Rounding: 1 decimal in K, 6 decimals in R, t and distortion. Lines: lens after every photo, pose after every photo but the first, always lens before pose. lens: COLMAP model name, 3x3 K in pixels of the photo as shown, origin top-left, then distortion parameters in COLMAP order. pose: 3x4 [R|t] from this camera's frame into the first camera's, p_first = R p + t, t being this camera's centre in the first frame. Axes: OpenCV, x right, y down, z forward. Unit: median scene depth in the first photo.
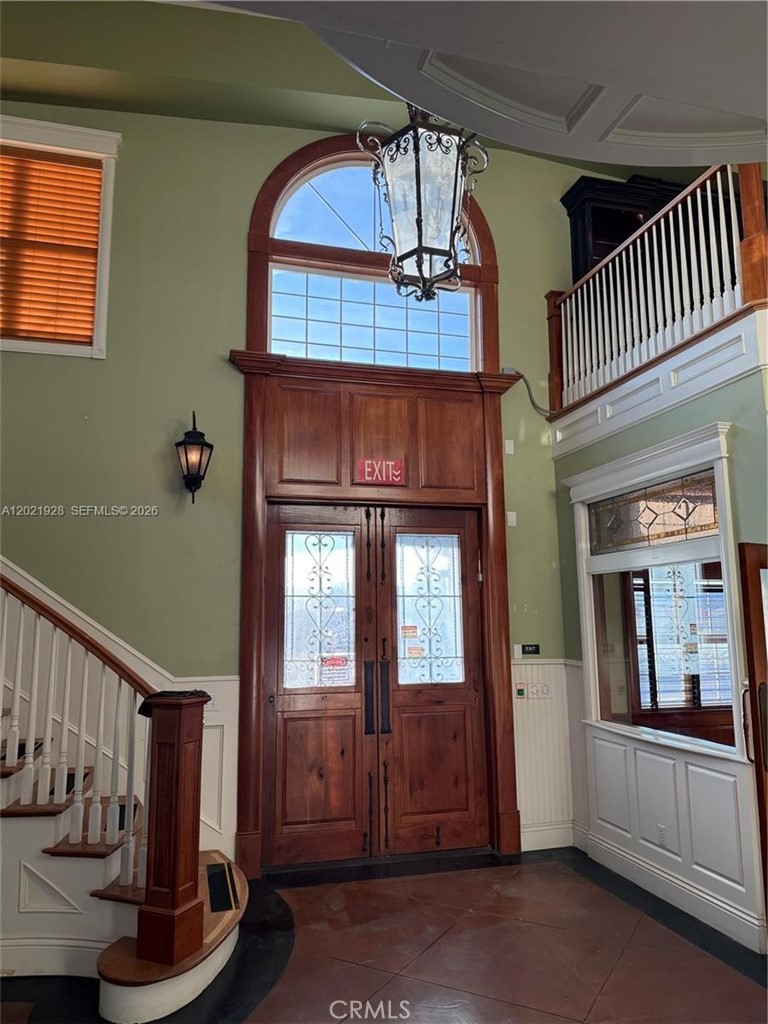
lens RADIAL K [[683.2, 0, 384.0], [0, 683.2, 512.0], [0, 0, 1]] dist [0.001853, -0.000002]
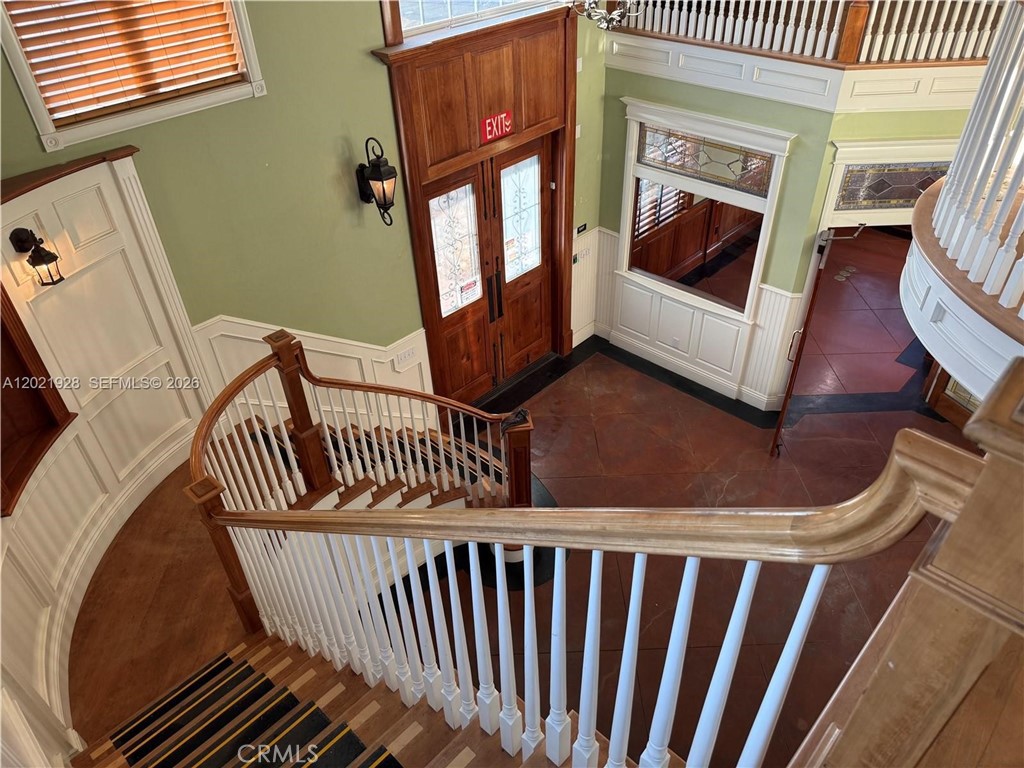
lens RADIAL K [[721.1, 0, 512.0], [0, 721.1, 384.0], [0, 0, 1]] dist [0.001485, -0.000338]
pose [[0.844738, -0.339411, 0.413784, -0.599281], [-0.062728, 0.705047, 0.706381, -0.583621], [-0.531491, -0.622663, 0.574289, 0.075961]]
